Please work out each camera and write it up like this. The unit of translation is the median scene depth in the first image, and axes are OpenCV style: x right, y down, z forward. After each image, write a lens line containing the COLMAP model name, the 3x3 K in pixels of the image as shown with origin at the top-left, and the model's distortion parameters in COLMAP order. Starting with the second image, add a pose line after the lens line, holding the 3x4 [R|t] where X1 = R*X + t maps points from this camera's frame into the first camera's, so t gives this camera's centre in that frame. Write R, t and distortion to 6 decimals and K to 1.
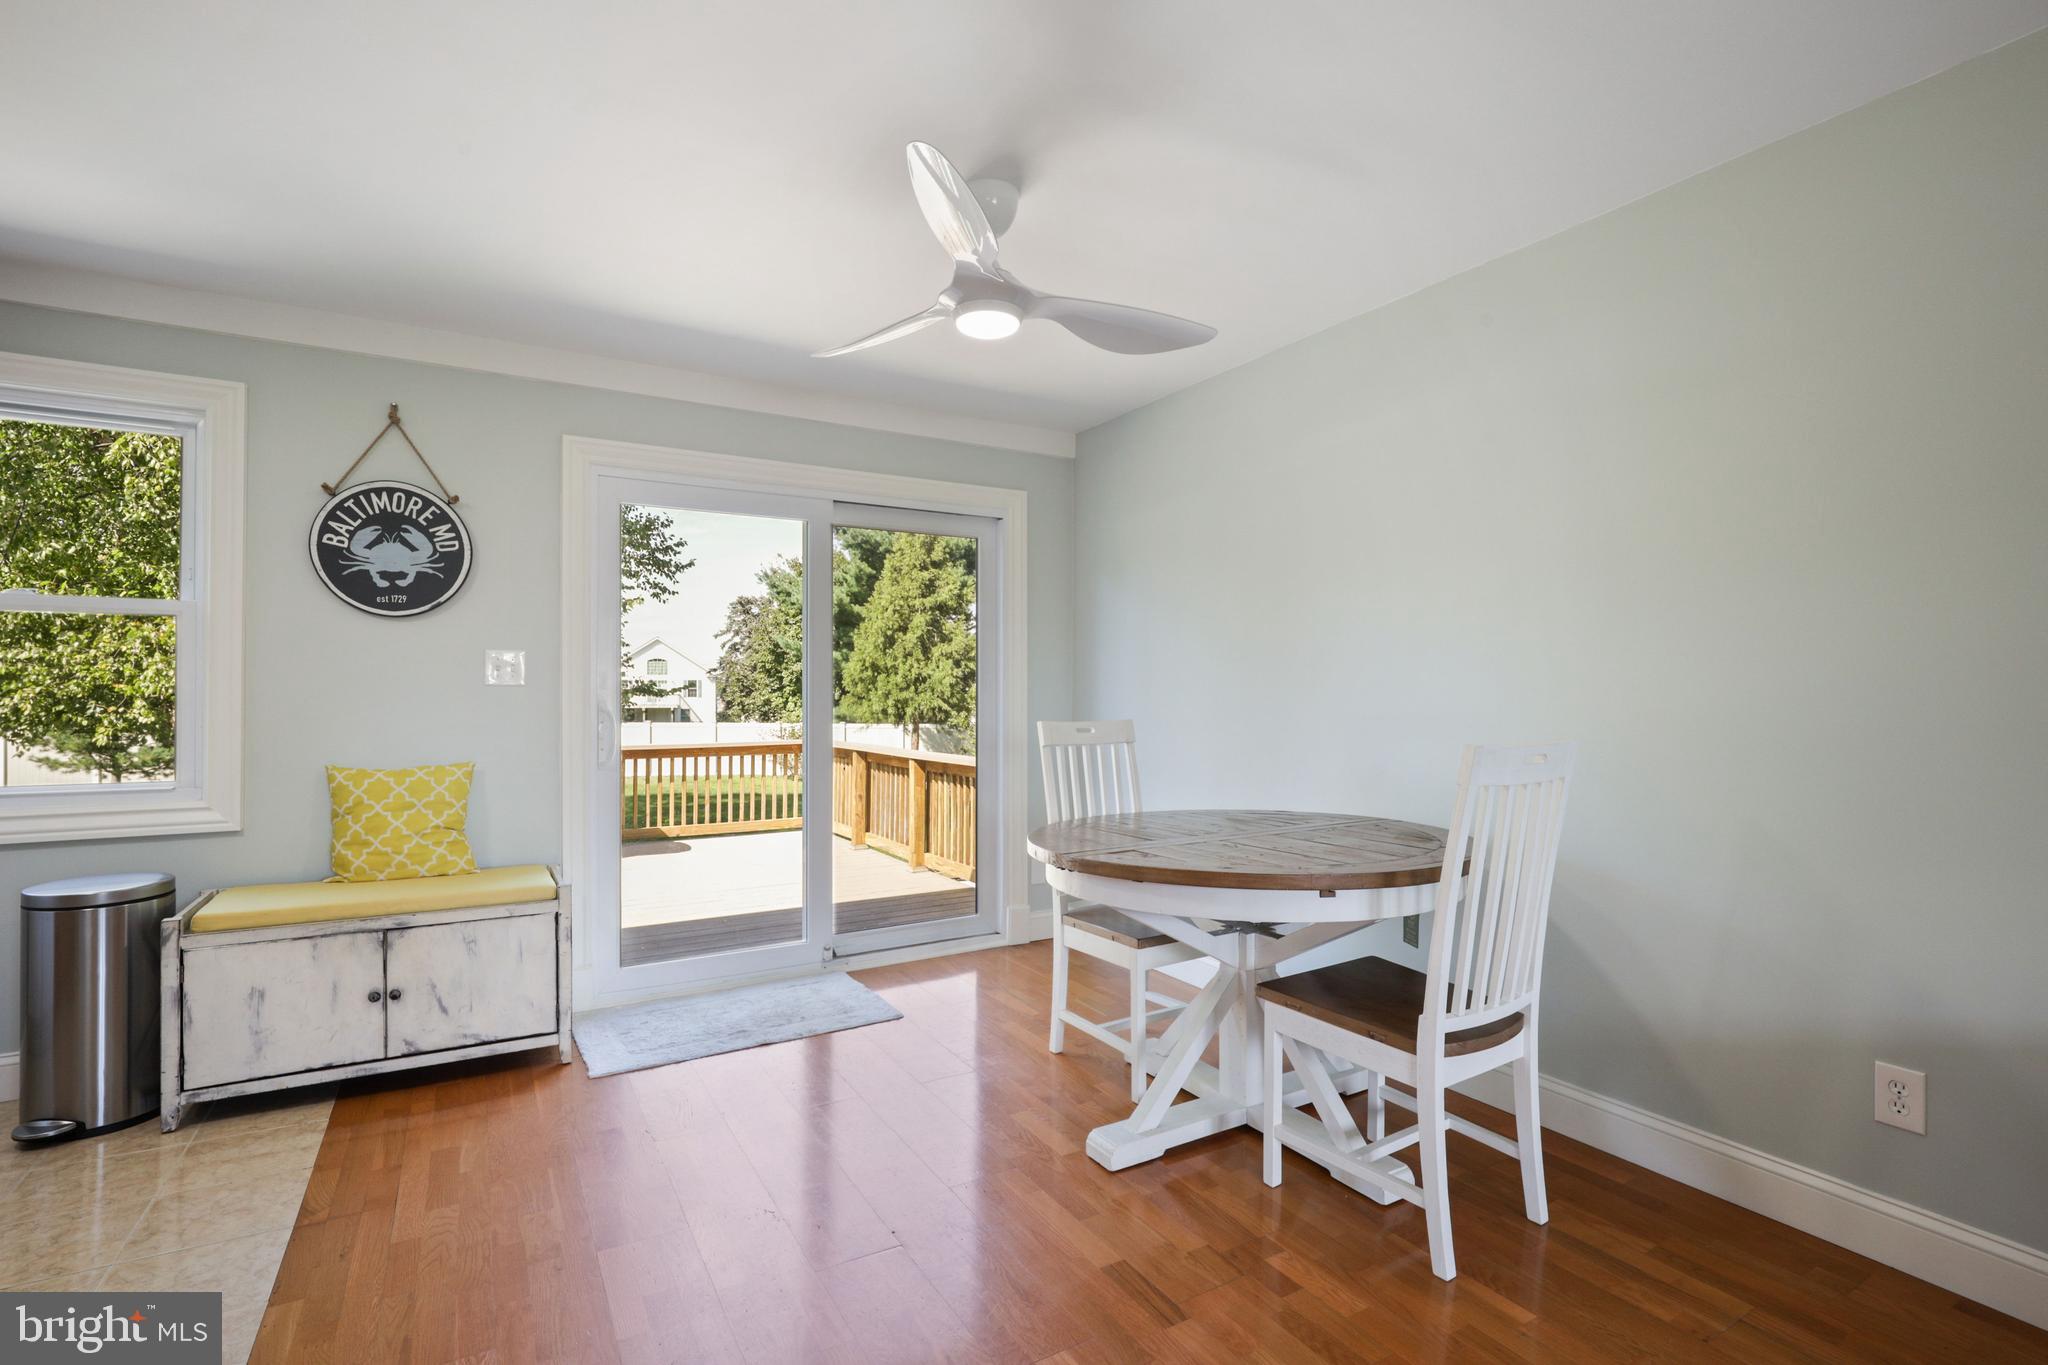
lens RADIAL K [[947.1, 0, 1029.1], [0, 947.1, 691.9], [0, 0, 1]] dist [-0.023847, 0.008870]
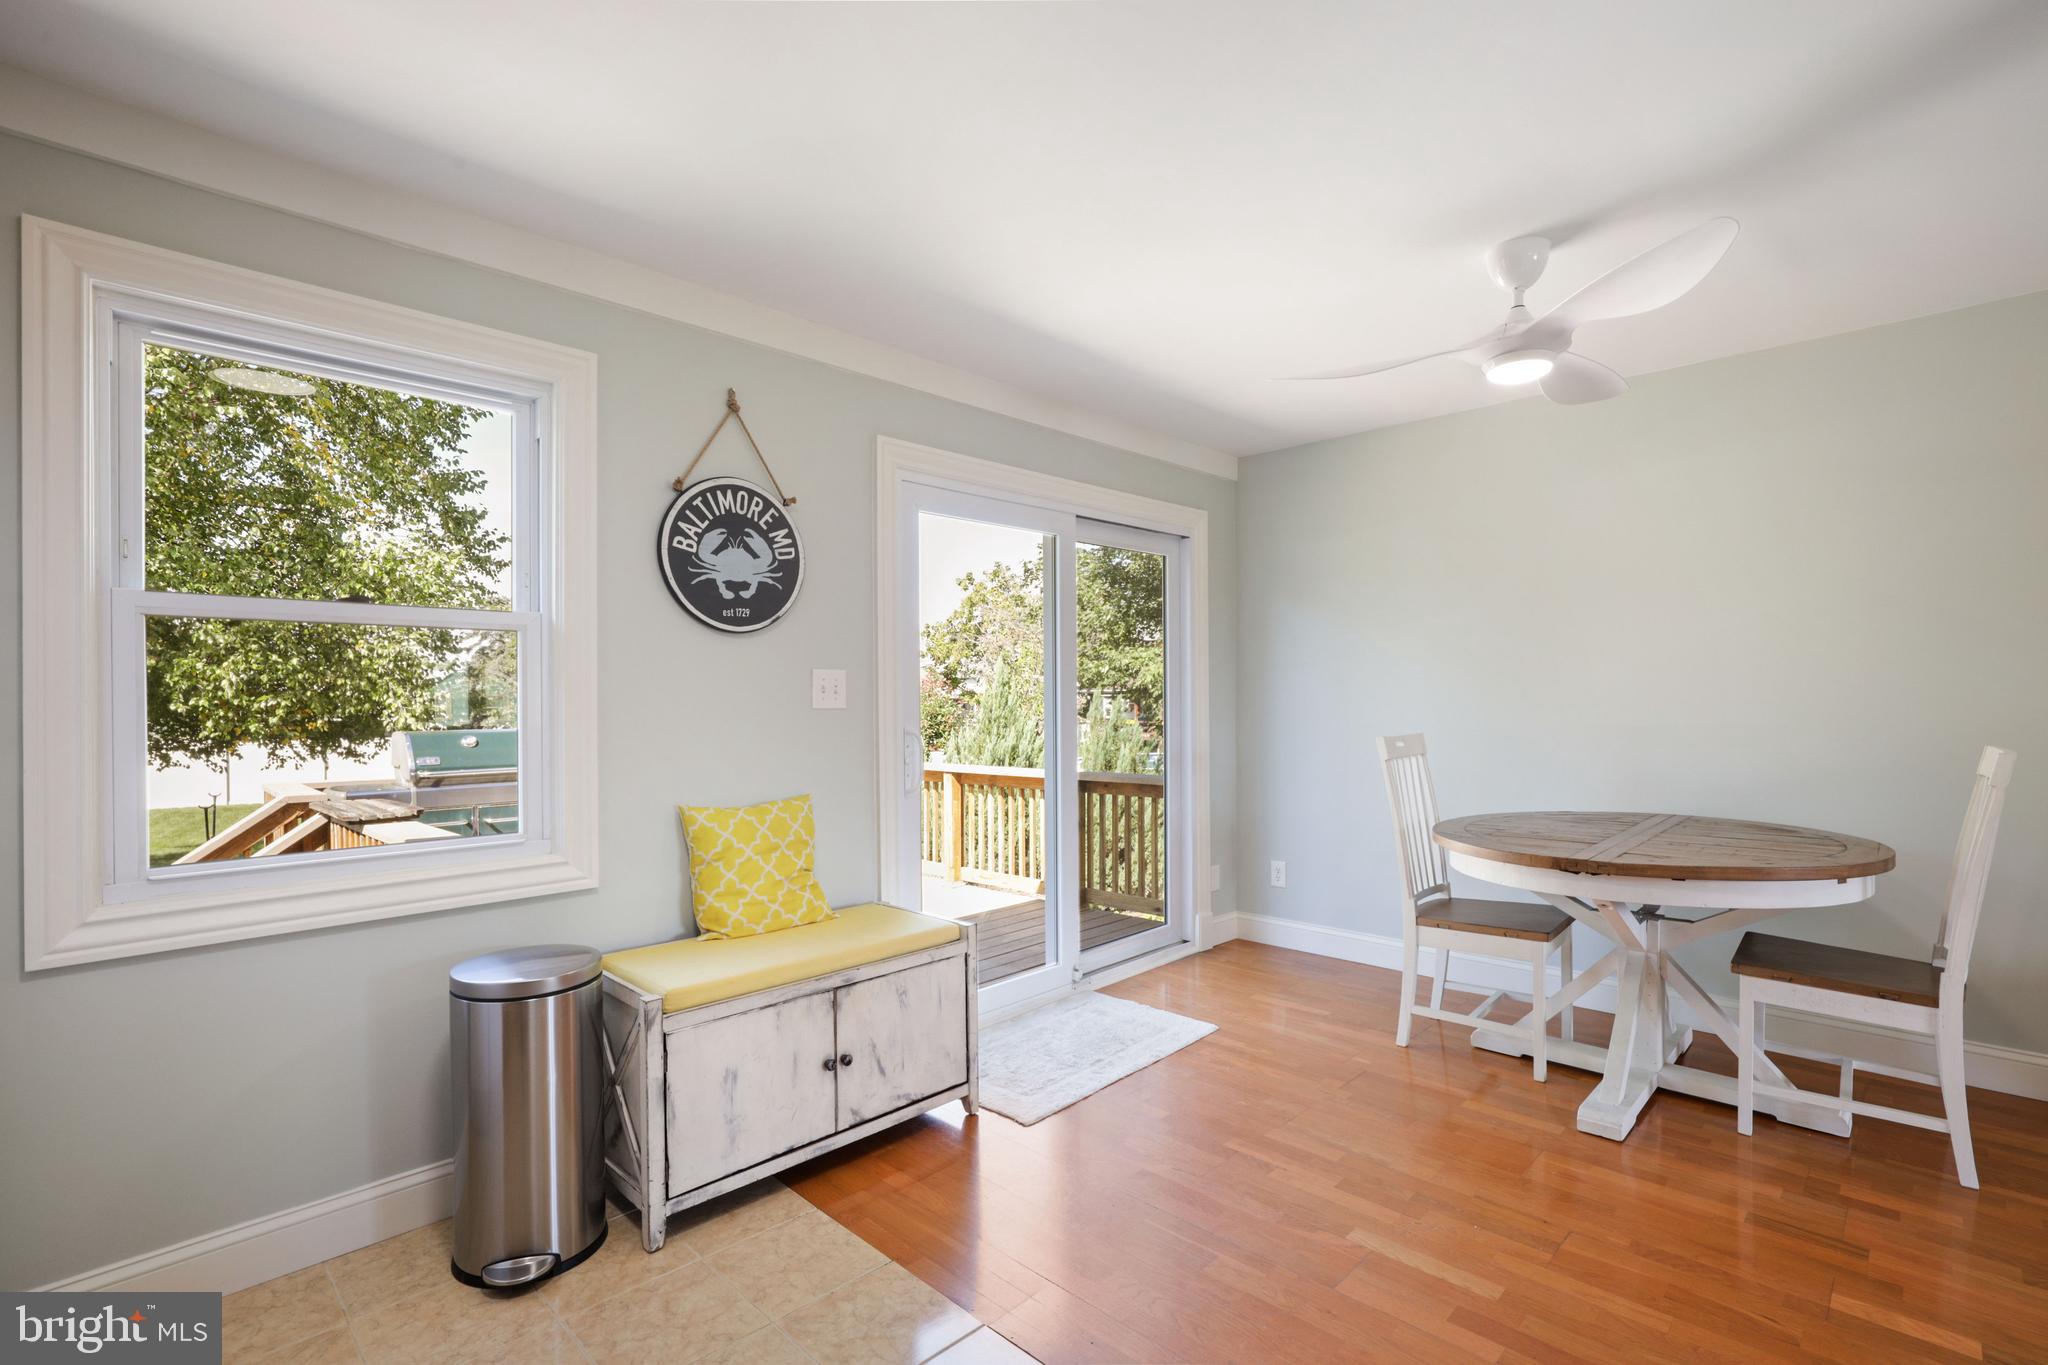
lens RADIAL K [[932.2, 0, 1023.1], [0, 932.2, 702.8], [0, 0, 1]] dist [-0.016979, 0.000133]
pose [[0.967809, -0.010807, 0.251455, -0.644568], [0.008976, 0.999924, 0.008427, -0.019840], [-0.251527, -0.005898, 0.967832, 0.091652]]
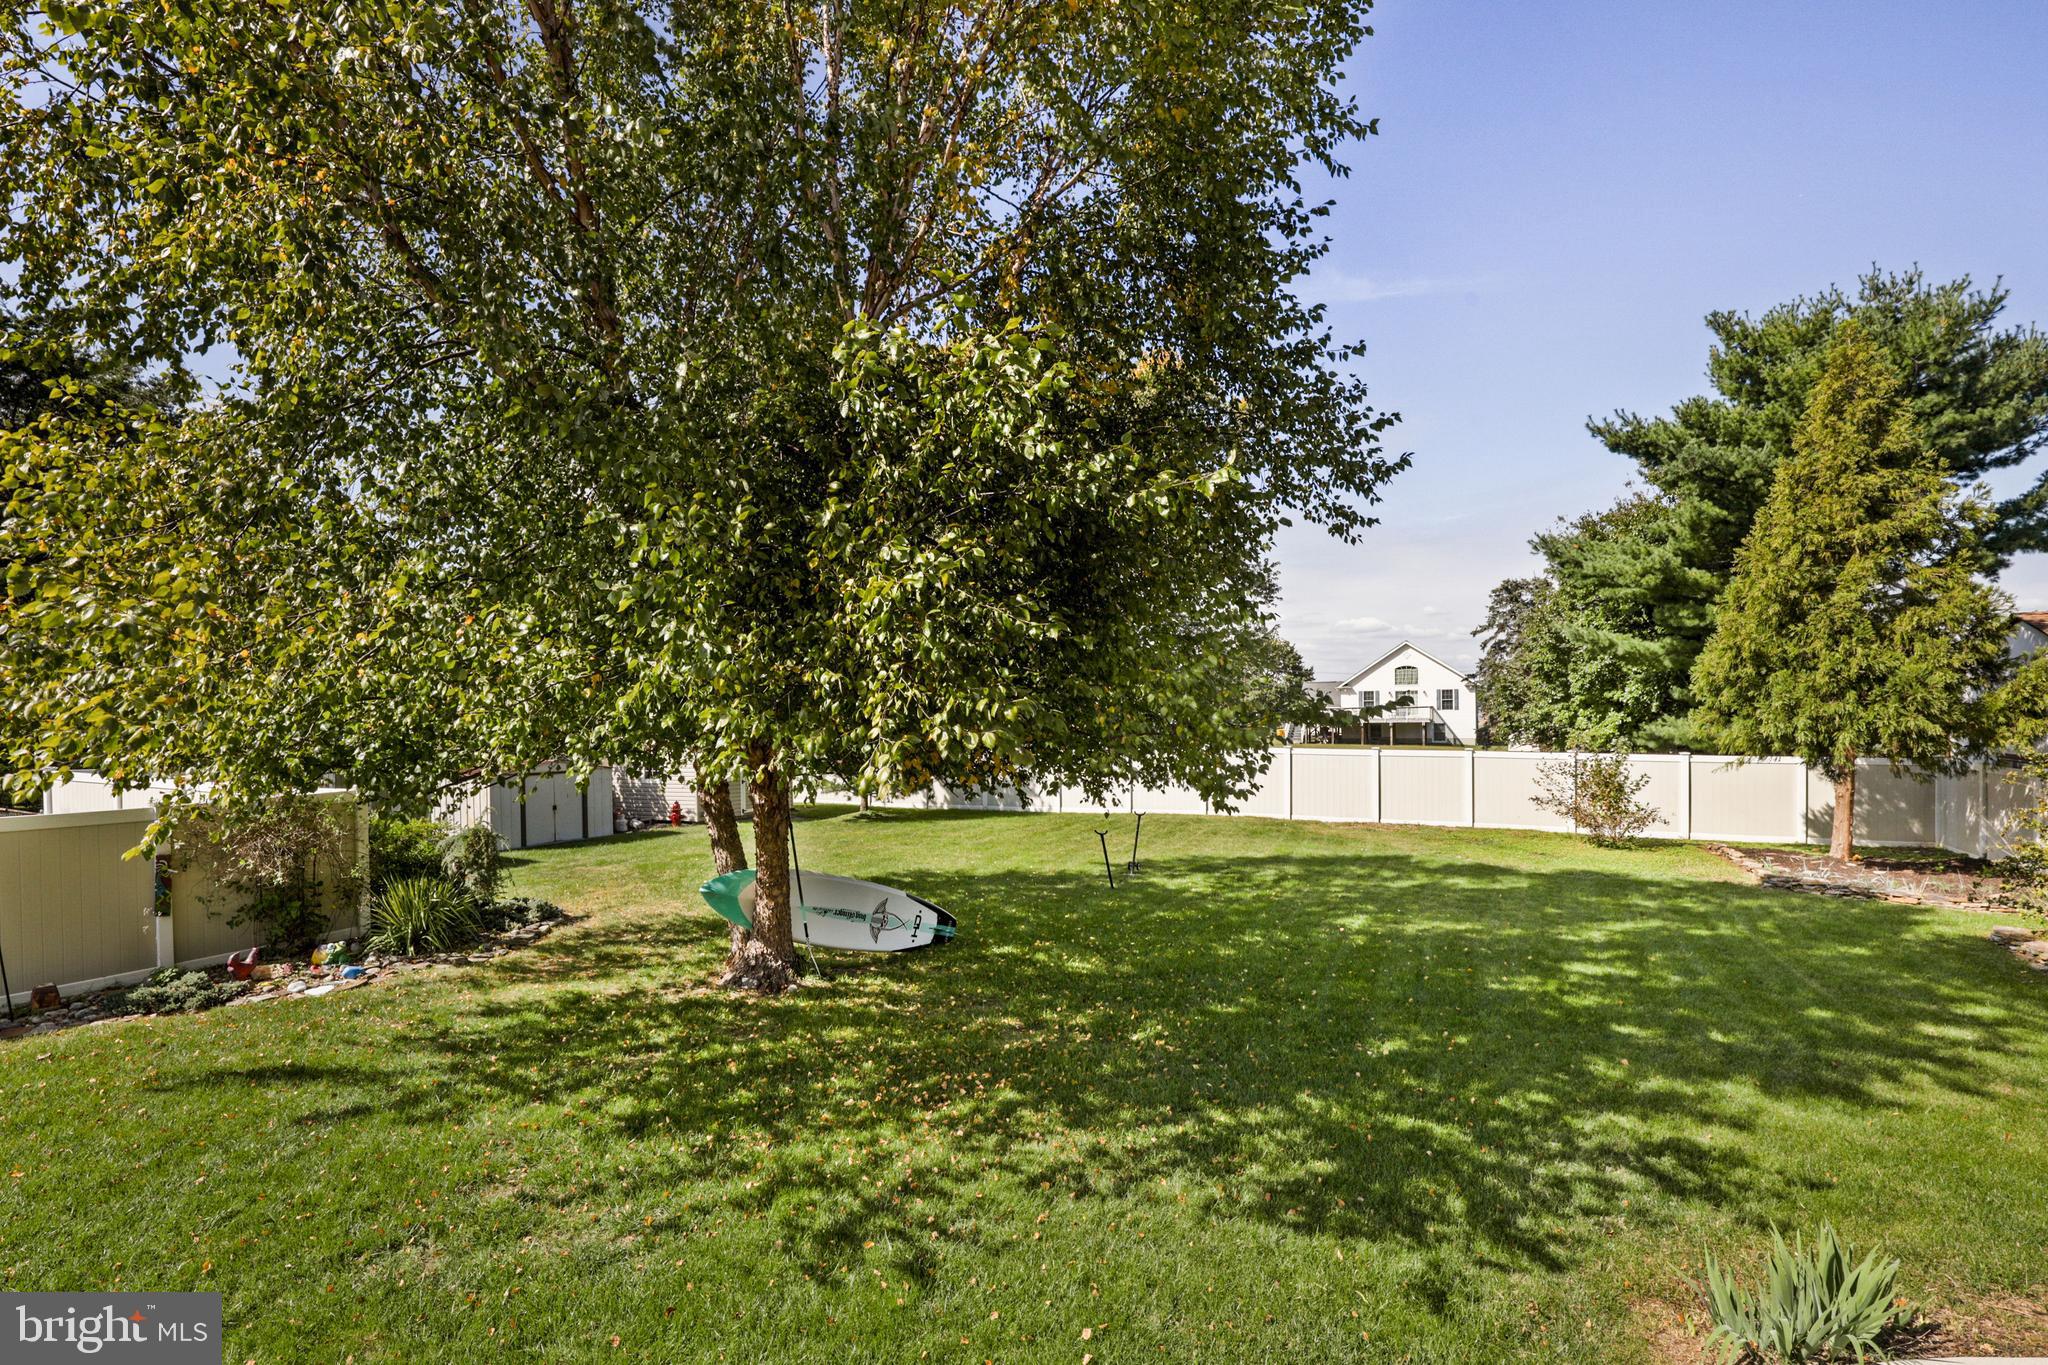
lens RADIAL K [[972.5, 0, 1023.8], [0, 972.5, 728.7], [0, 0, 1]] dist [-0.028985, -0.000133]
pose [[0.725008, 0.002422, -0.688736, -0.863947], [0.016381, 0.999650, 0.020760, -0.034441], [0.688546, -0.026333, 0.724715, 2.777275]]
